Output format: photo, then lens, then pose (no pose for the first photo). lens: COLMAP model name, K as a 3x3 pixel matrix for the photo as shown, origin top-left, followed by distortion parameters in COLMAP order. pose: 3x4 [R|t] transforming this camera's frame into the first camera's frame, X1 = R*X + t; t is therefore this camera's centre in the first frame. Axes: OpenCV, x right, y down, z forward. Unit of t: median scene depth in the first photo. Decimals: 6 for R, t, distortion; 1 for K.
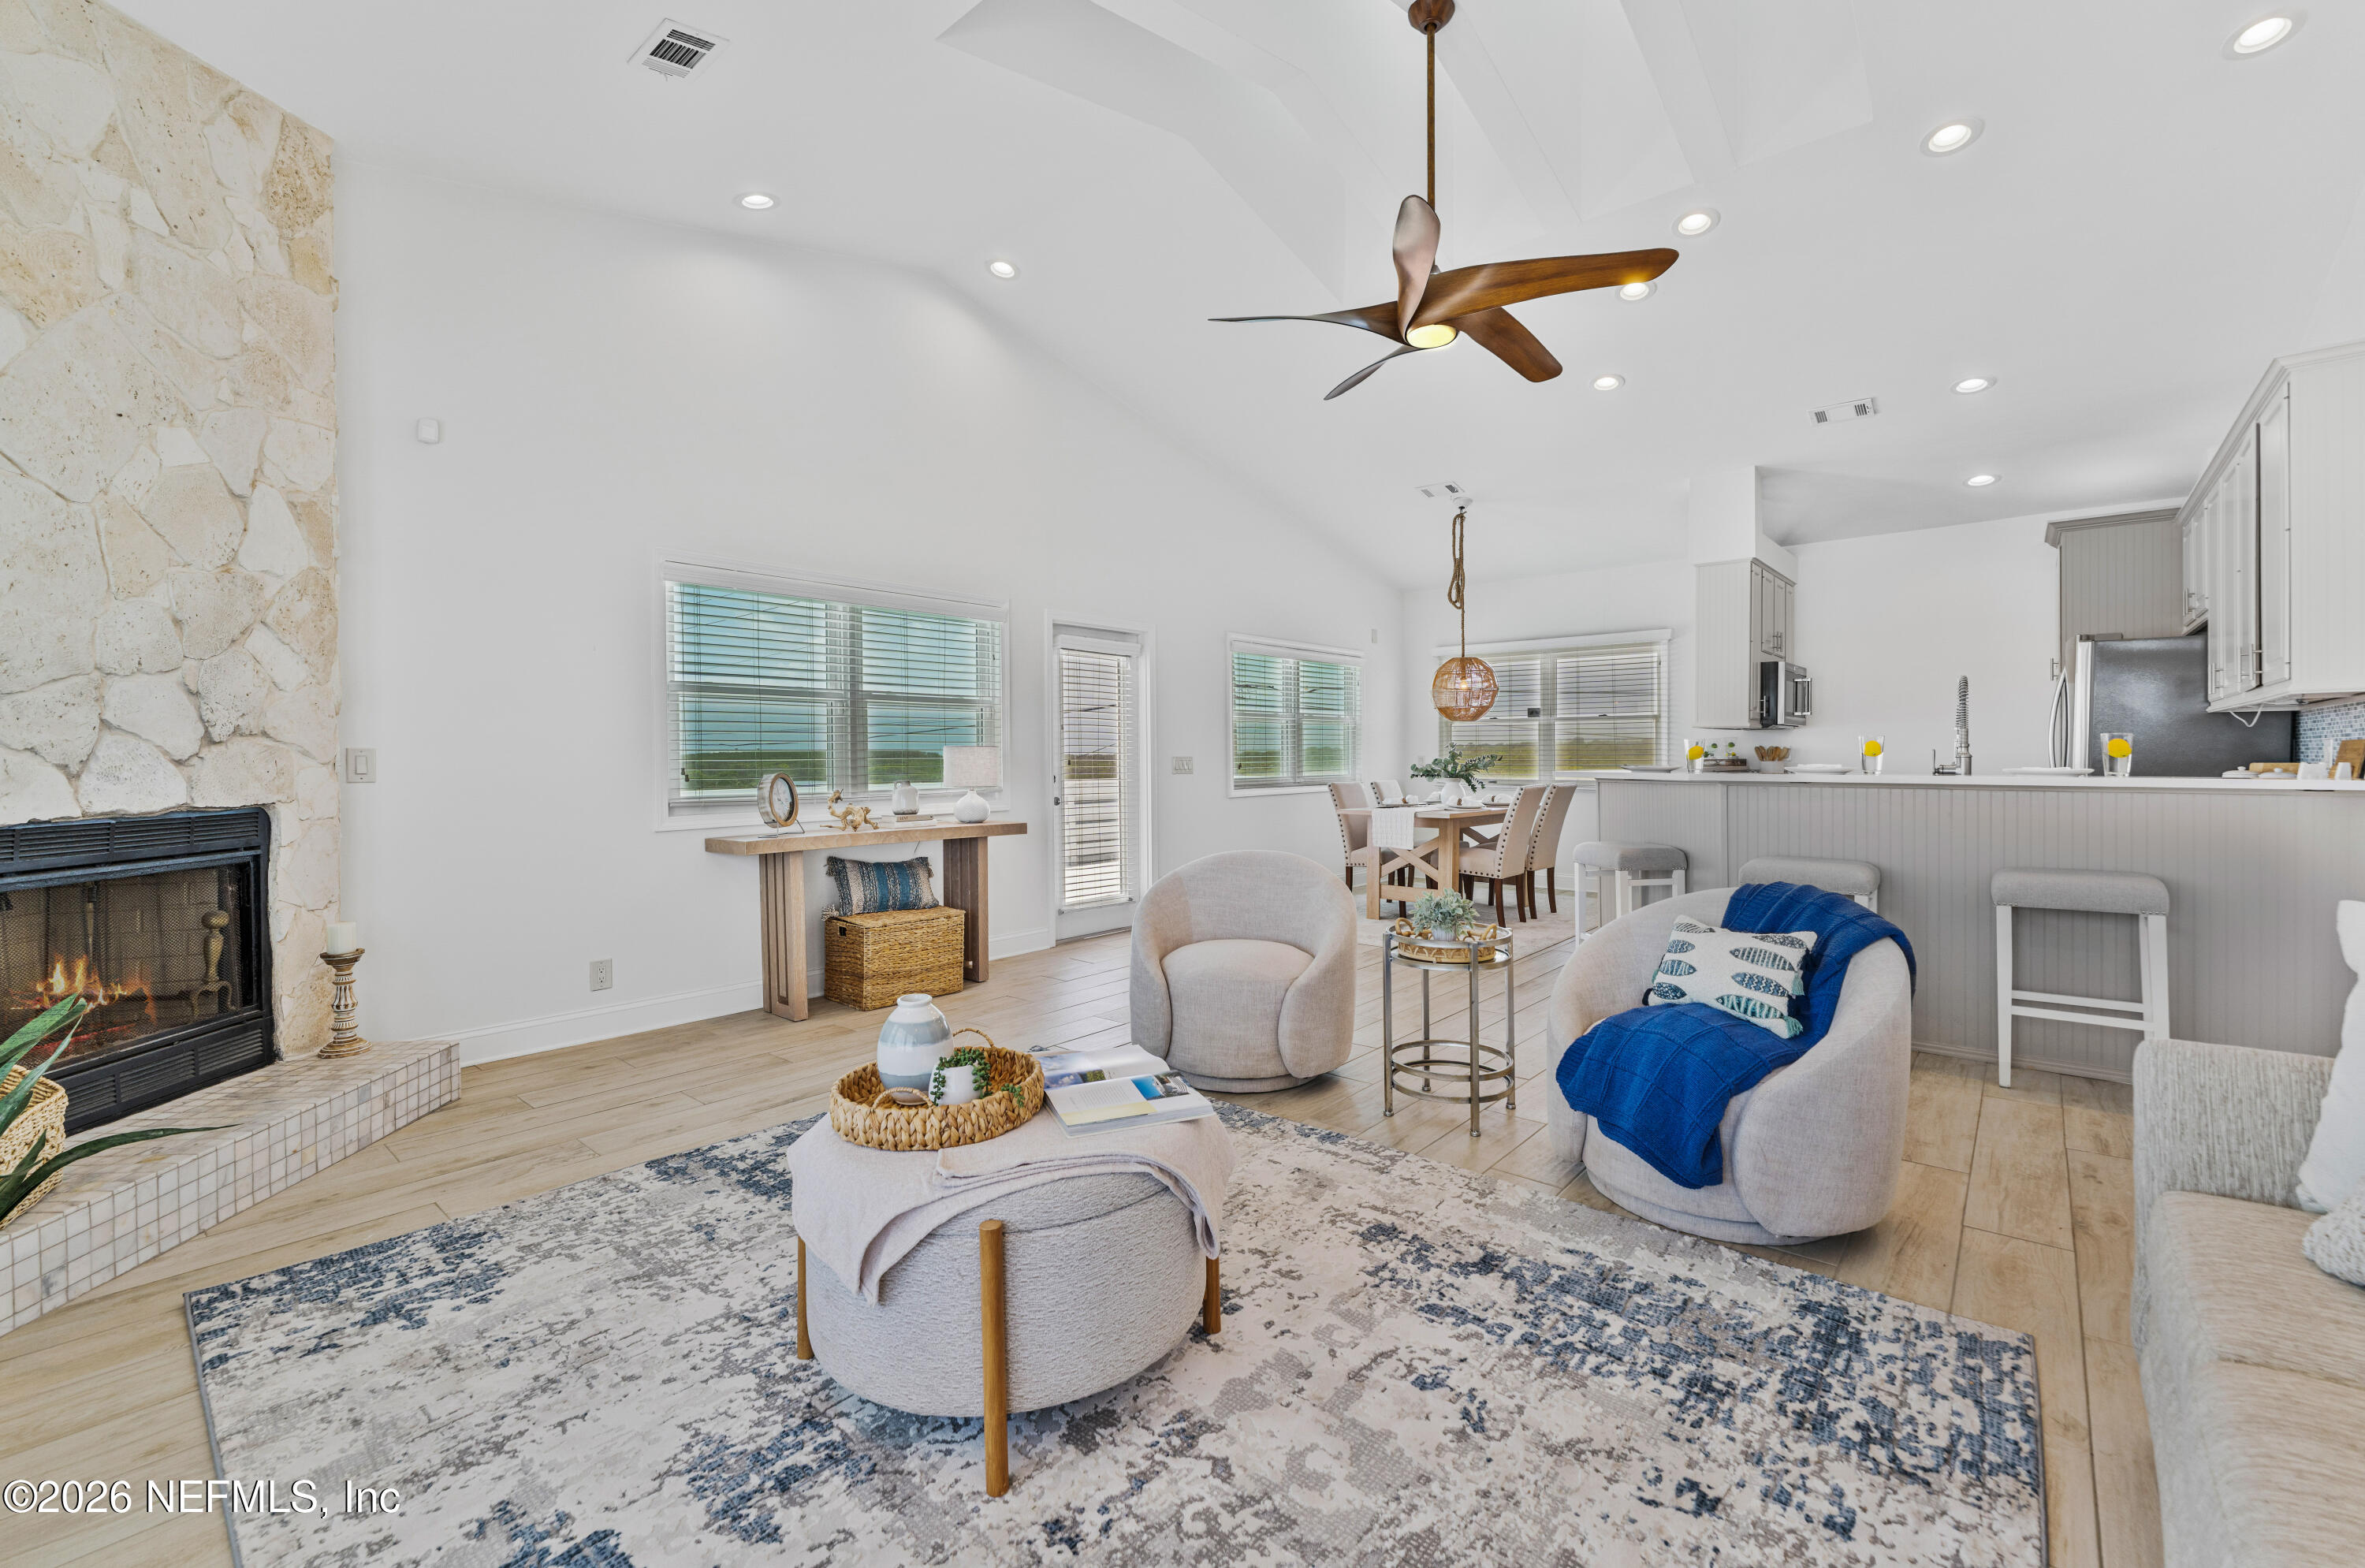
lens RADIAL K [[978.8, 0, 1187.4], [0, 978.8, 764.3], [0, 0, 1]] dist [-0.002843, 0.000467]
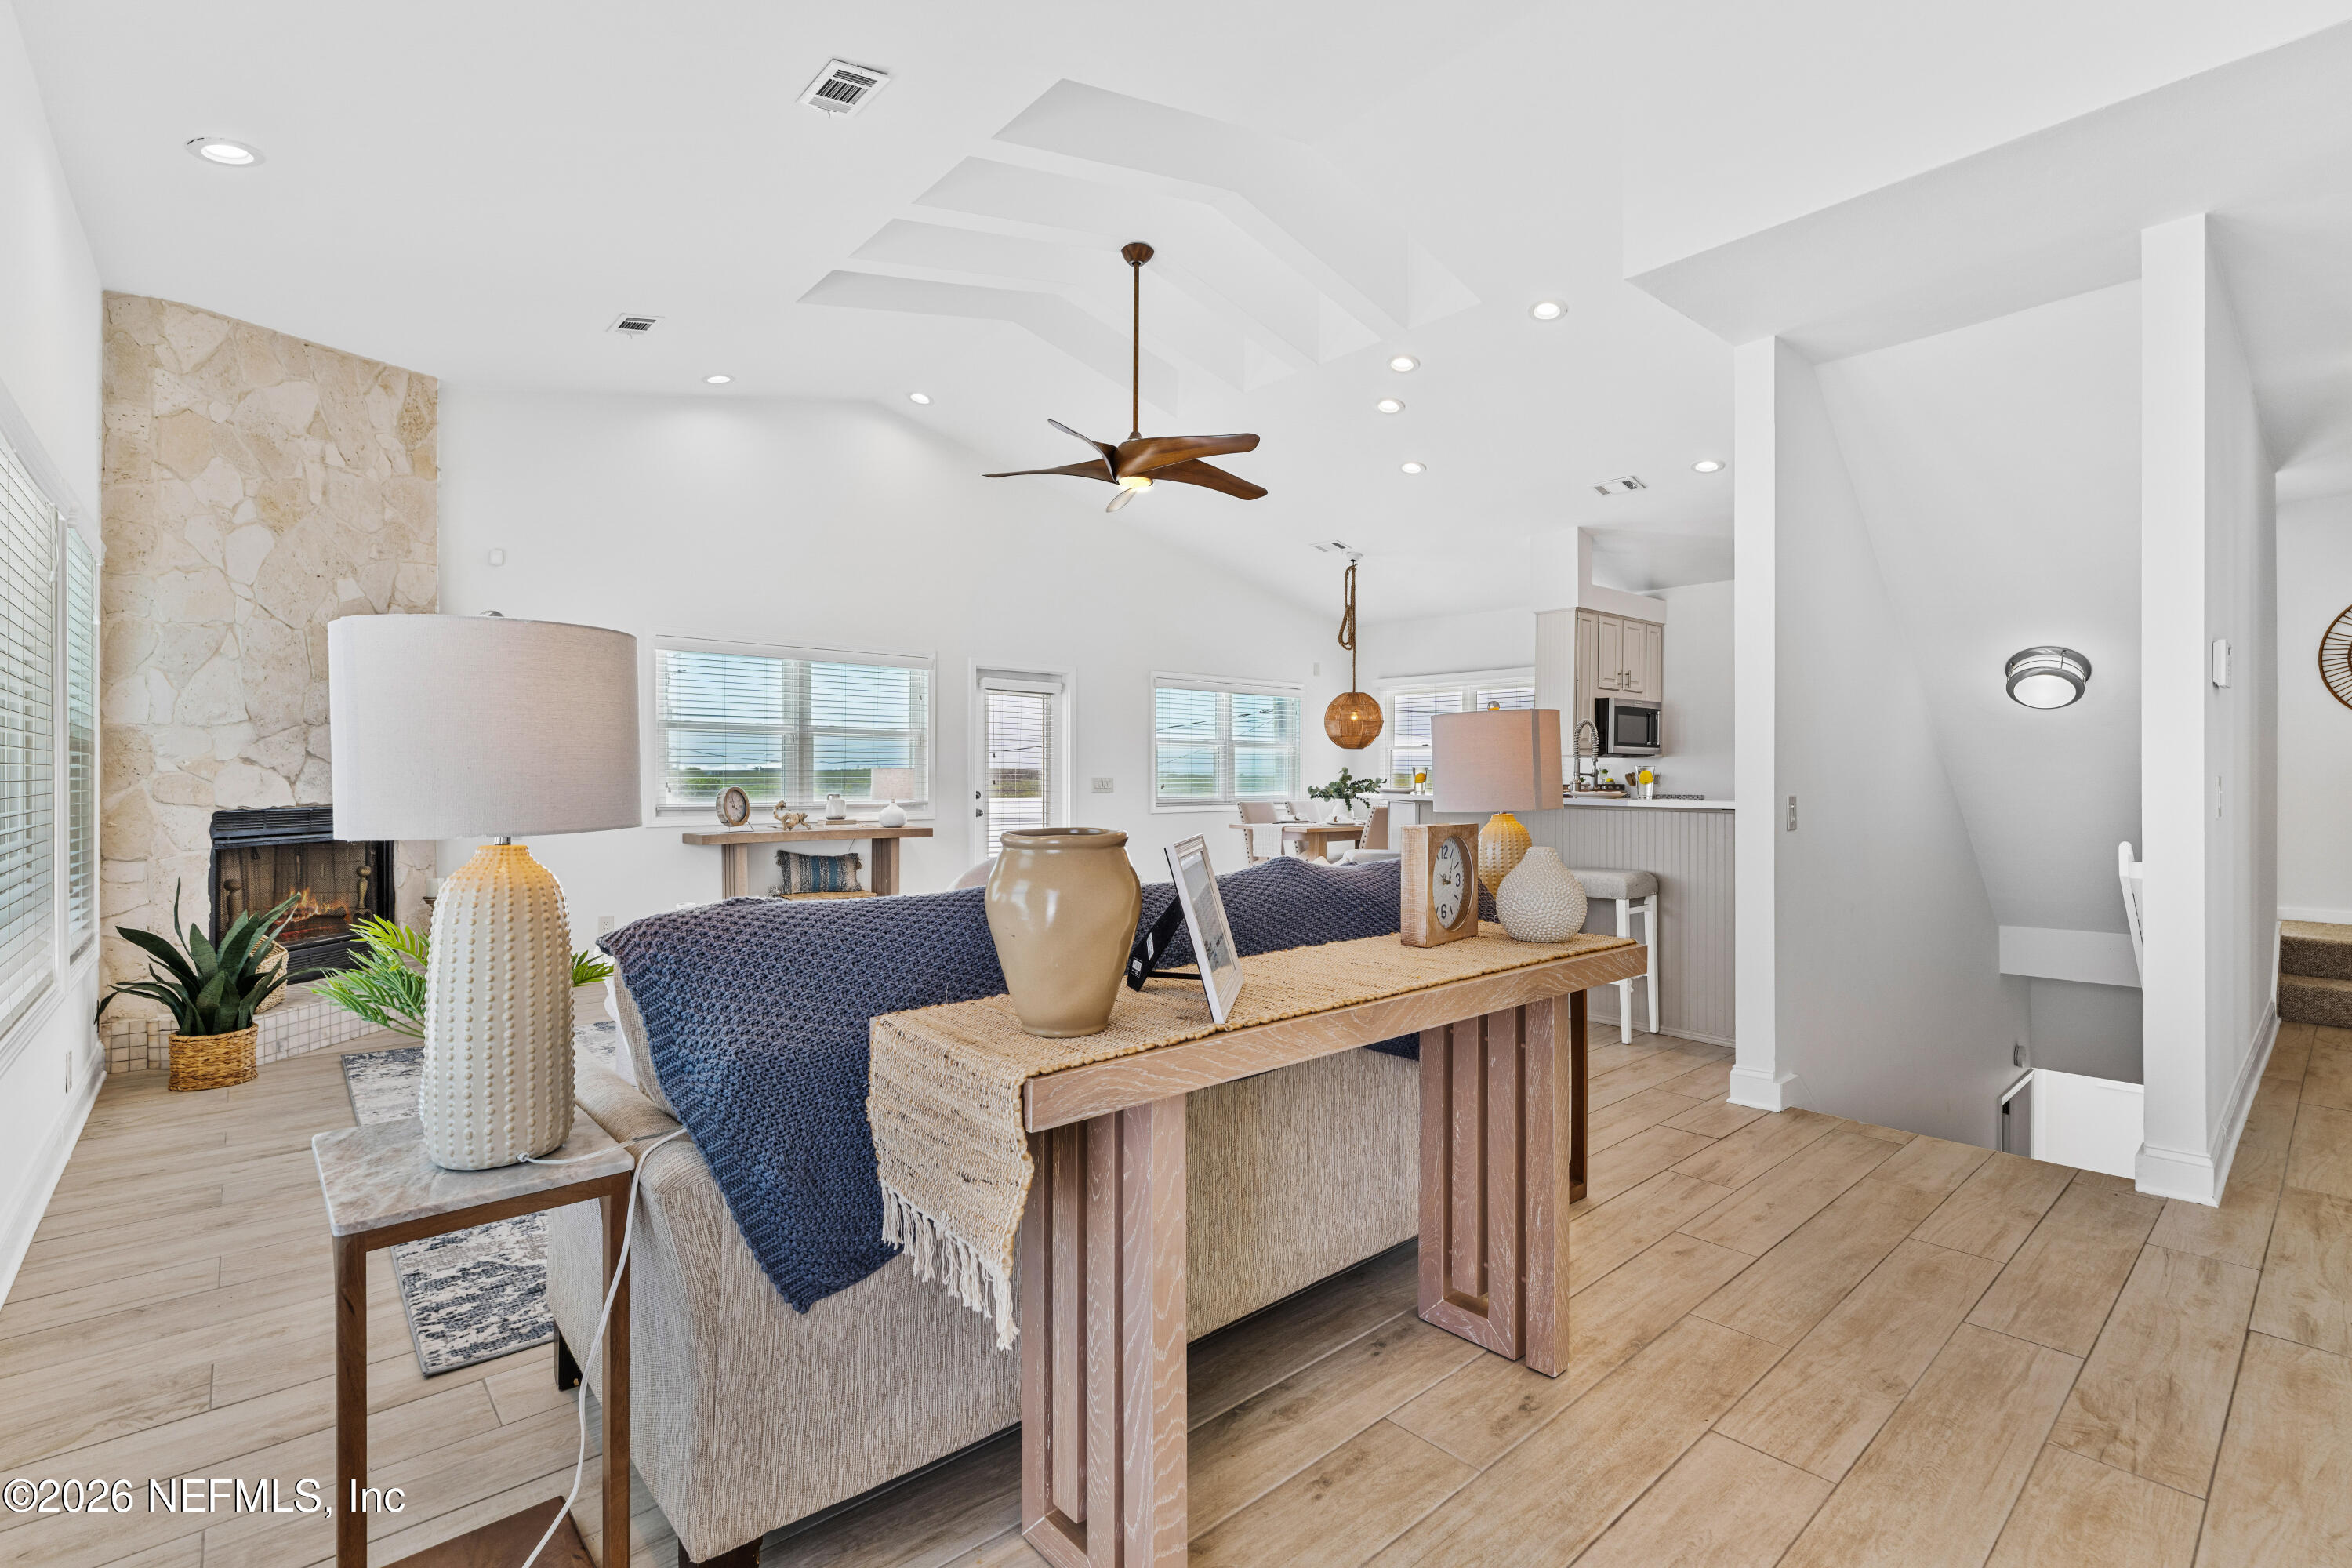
lens RADIAL K [[1061.7, 0, 1185.3], [0, 1061.7, 776.3], [0, 0, 1]] dist [-0.002024, 0.001157]
pose [[0.990724, 0.008295, -0.135637, 0.619472], [-0.009583, 0.999915, -0.008852, 0.001309], [0.135553, 0.010070, 0.990719, -0.587157]]
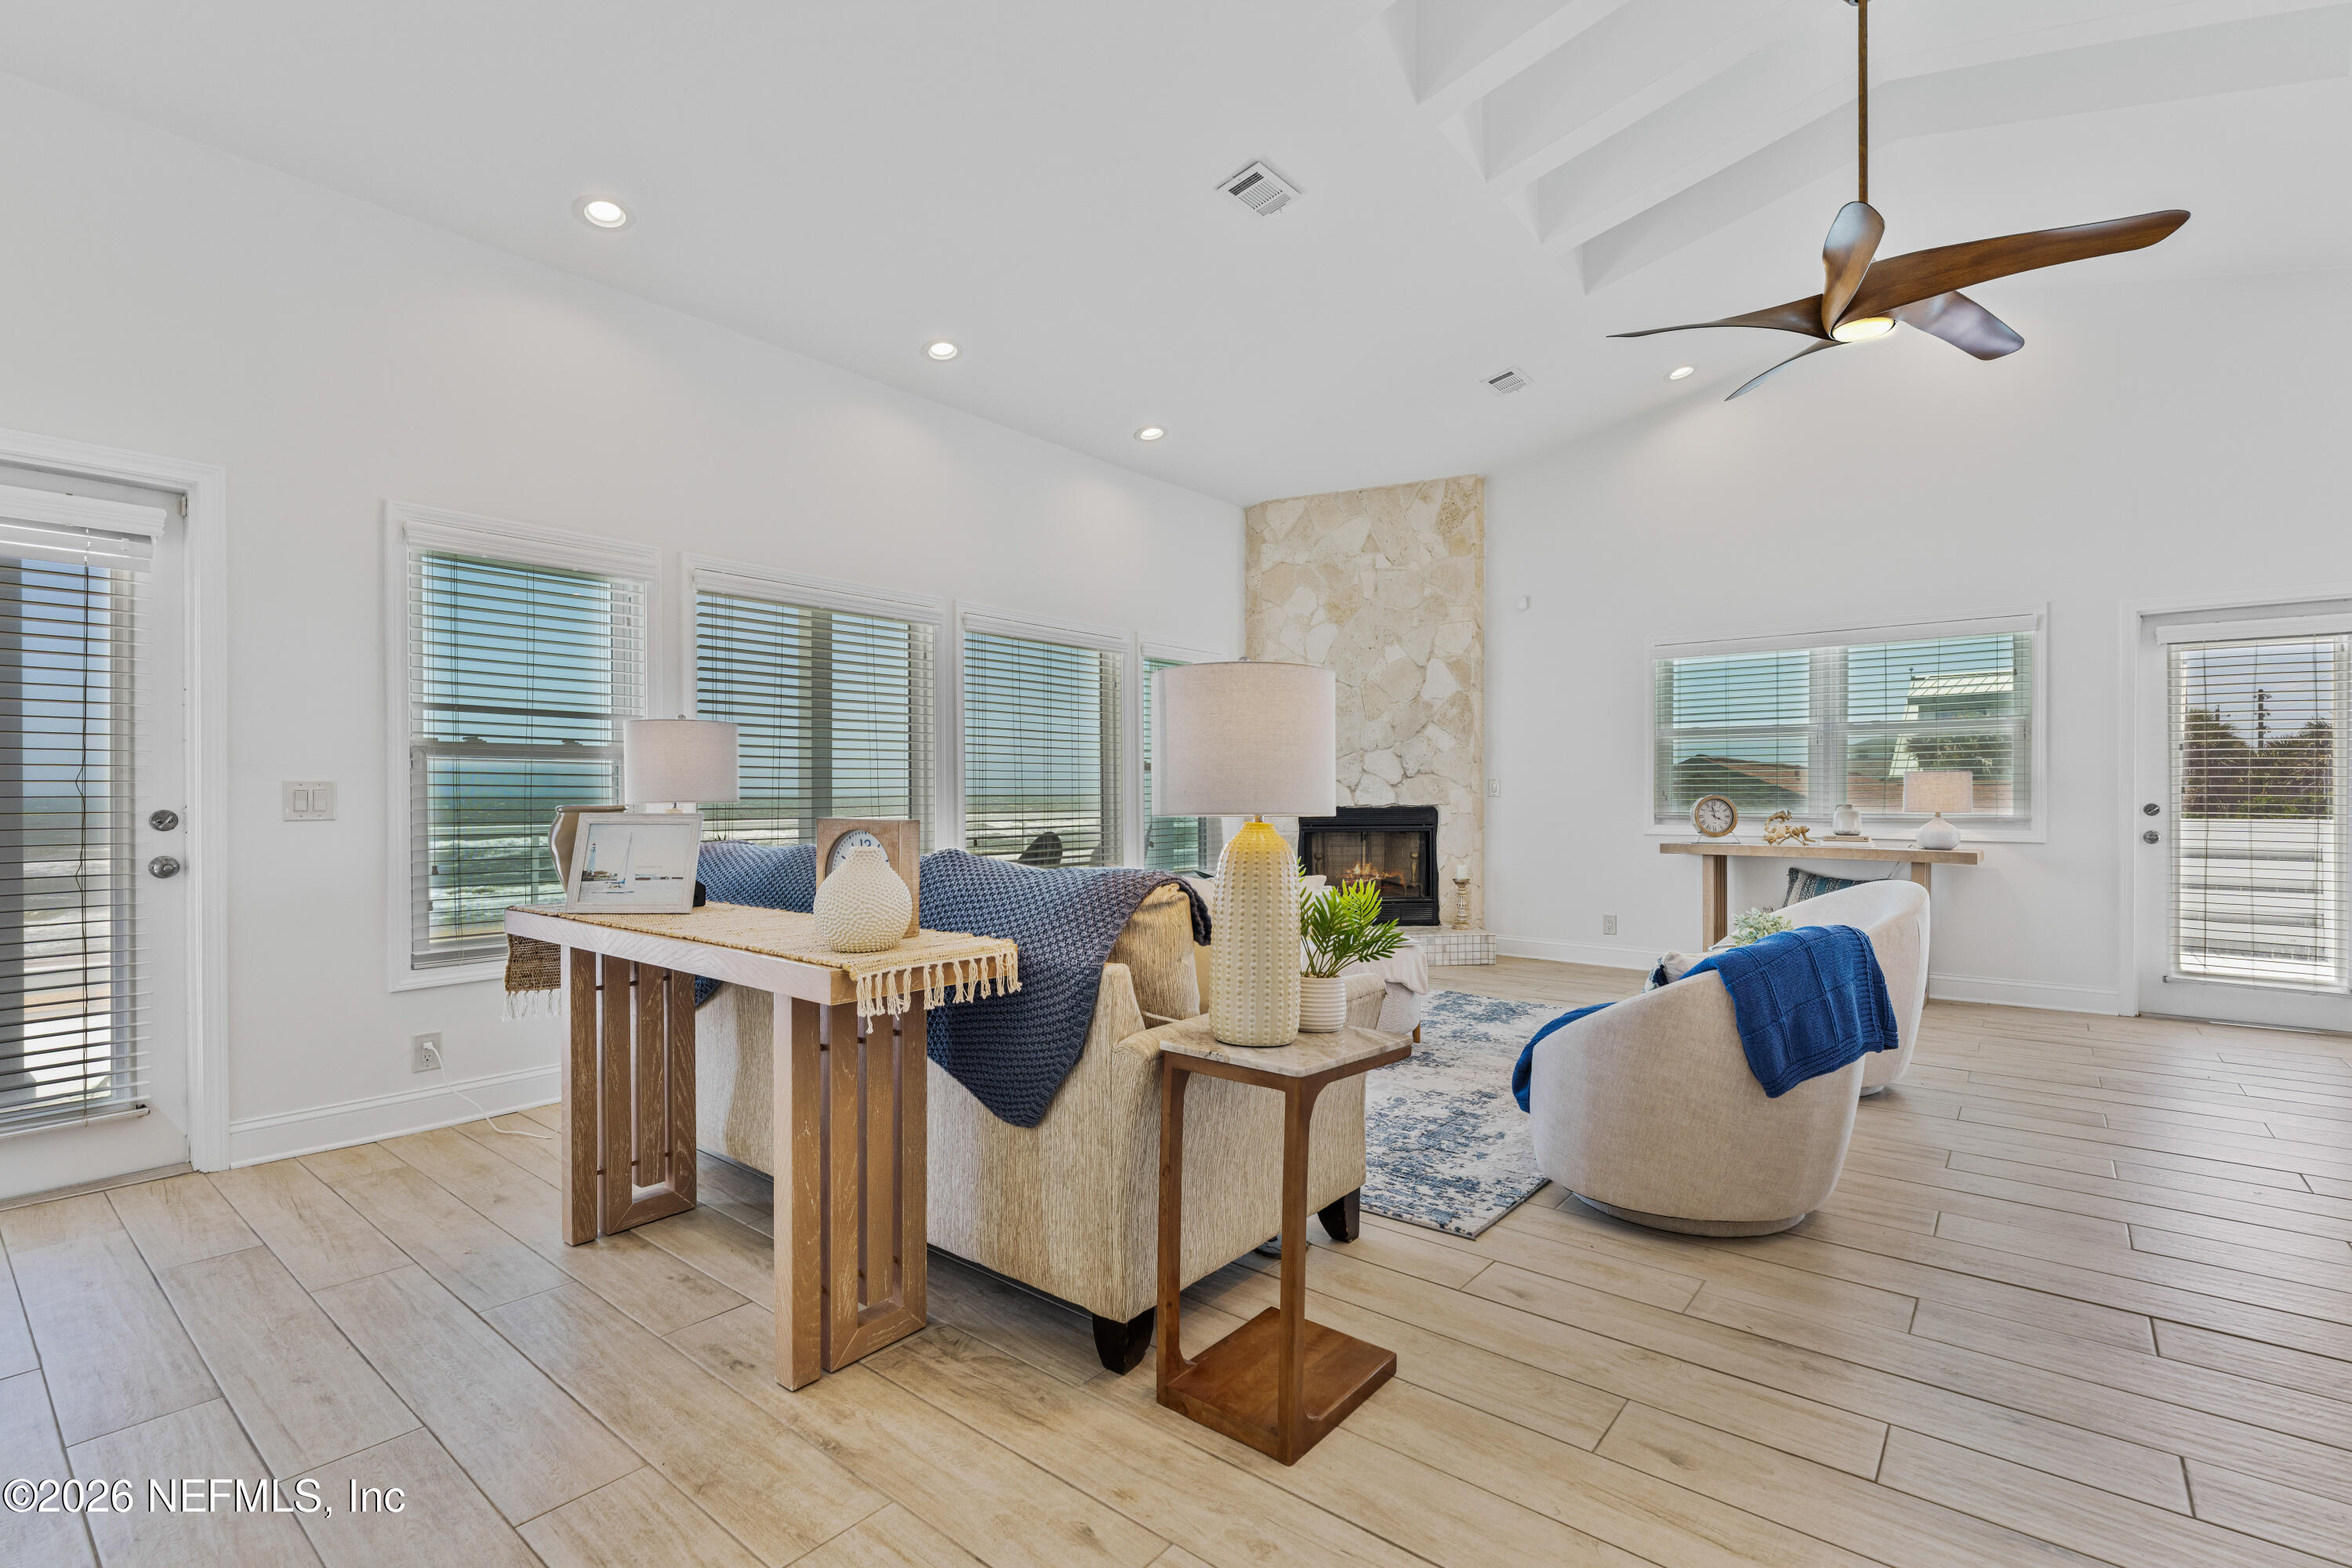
lens RADIAL K [[1061.7, 0, 1169.6], [0, 1061.7, 796.2], [0, 0, 1]] dist [-0.002024, 0.001157]
pose [[0.022157, 0.009881, -0.999706, 1.452540], [-0.006972, 0.999928, 0.009729, 0.002171], [0.999730, 0.006755, 0.022224, 0.373558]]
